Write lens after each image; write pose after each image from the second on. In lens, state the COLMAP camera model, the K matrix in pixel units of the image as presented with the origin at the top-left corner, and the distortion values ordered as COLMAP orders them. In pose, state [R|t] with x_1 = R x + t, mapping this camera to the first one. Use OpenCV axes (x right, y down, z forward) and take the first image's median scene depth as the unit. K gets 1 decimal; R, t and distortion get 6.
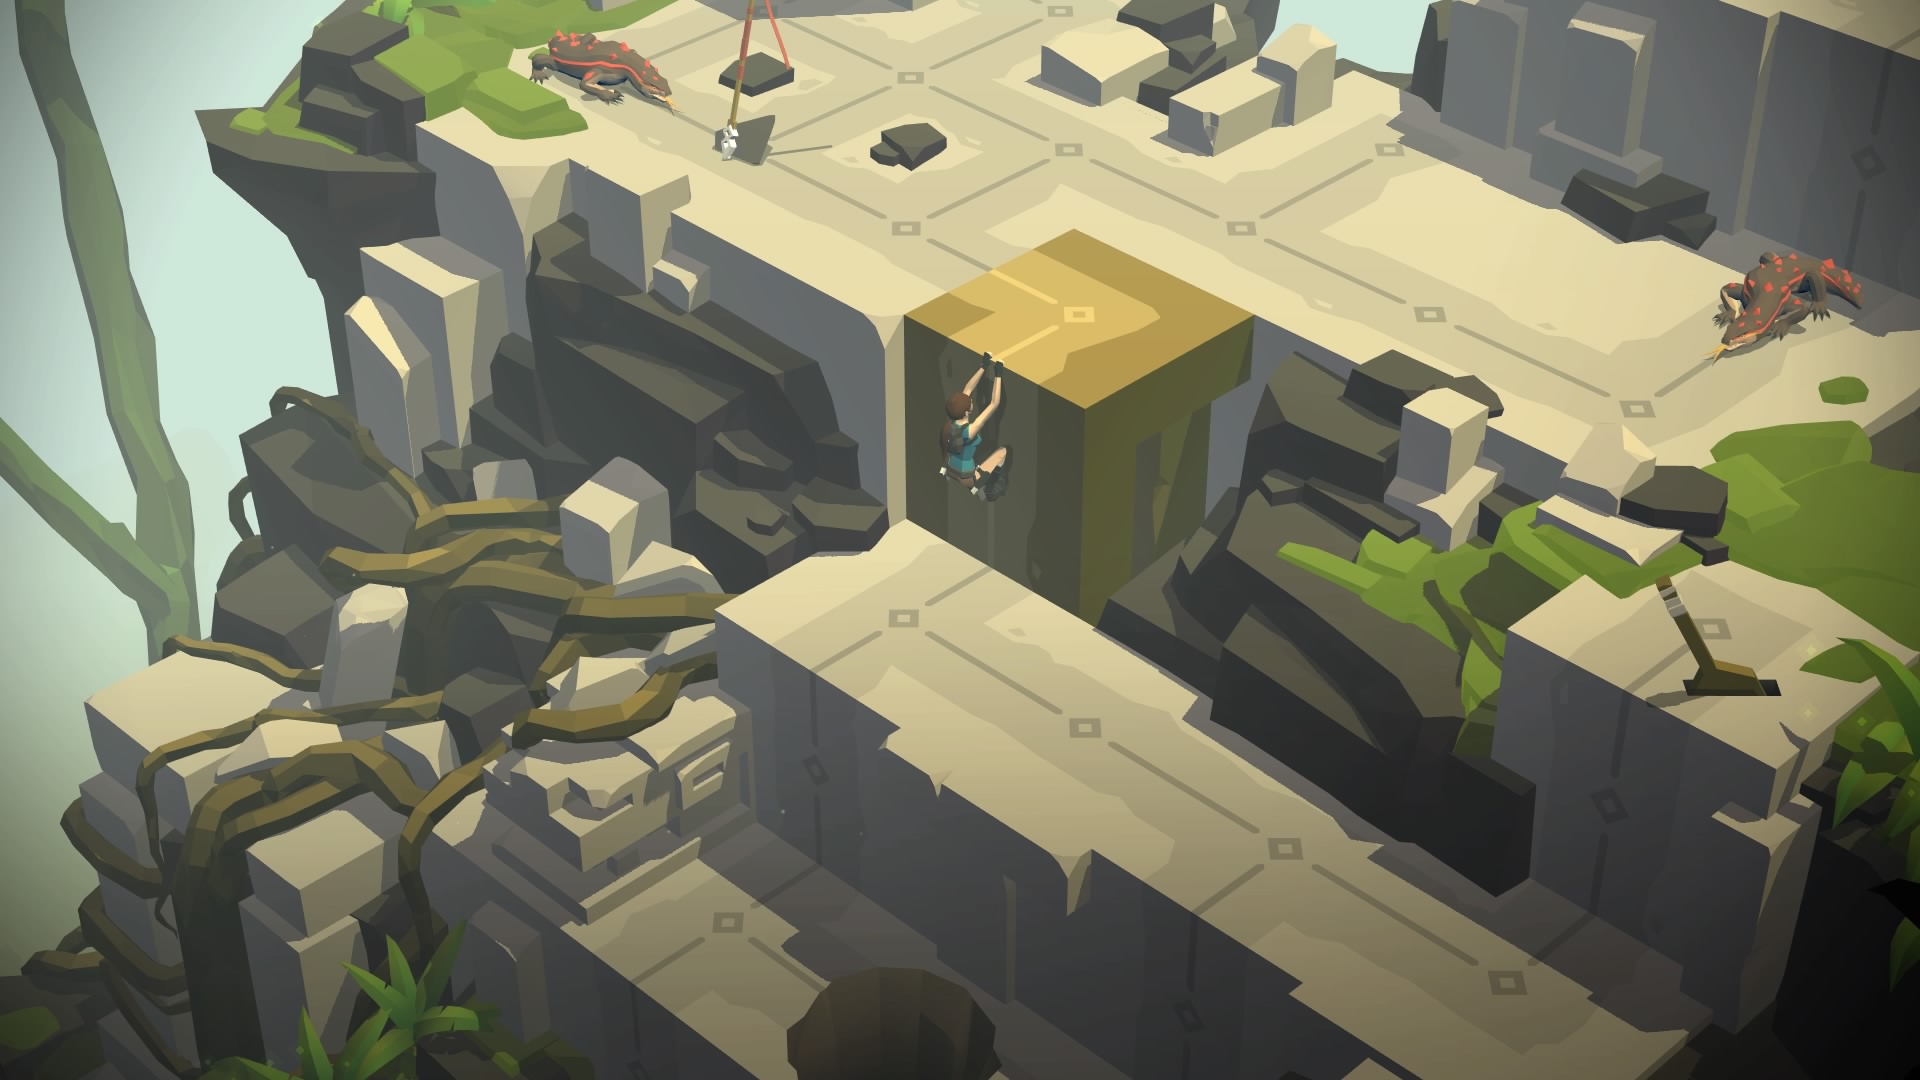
lens RADIAL K [[3067.4, 0, 960.0], [0, 3067.4, 540.0], [0, 0, 1]] dist [0.004051, -0.024233]
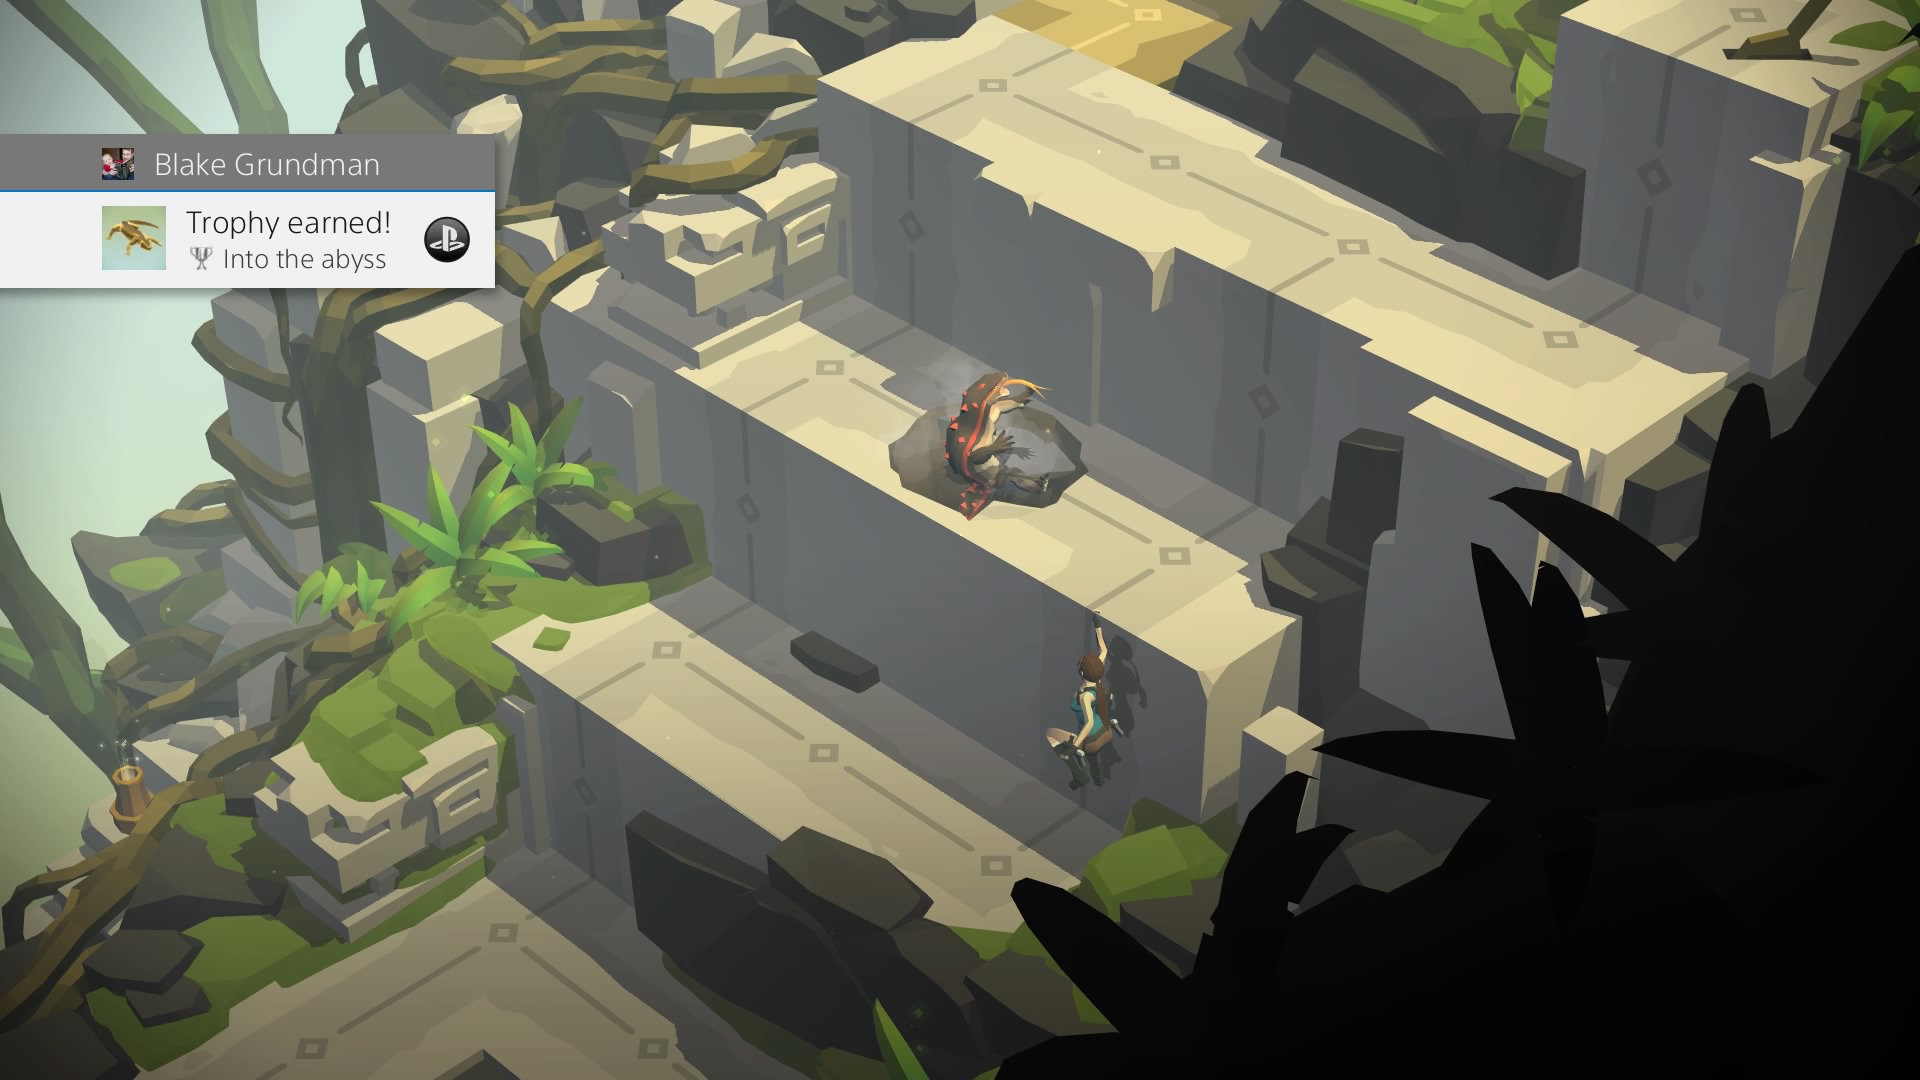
lens RADIAL K [[3067.4, 0, 960.0], [0, 3067.4, 540.0], [0, 0, 1]] dist [0.004051, -0.024233]
pose [[1.000000, -0.000189, -0.000557, -0.029185], [0.000190, 0.999999, 0.001095, 0.182664], [0.000557, -0.001095, 0.999999, -0.076300]]
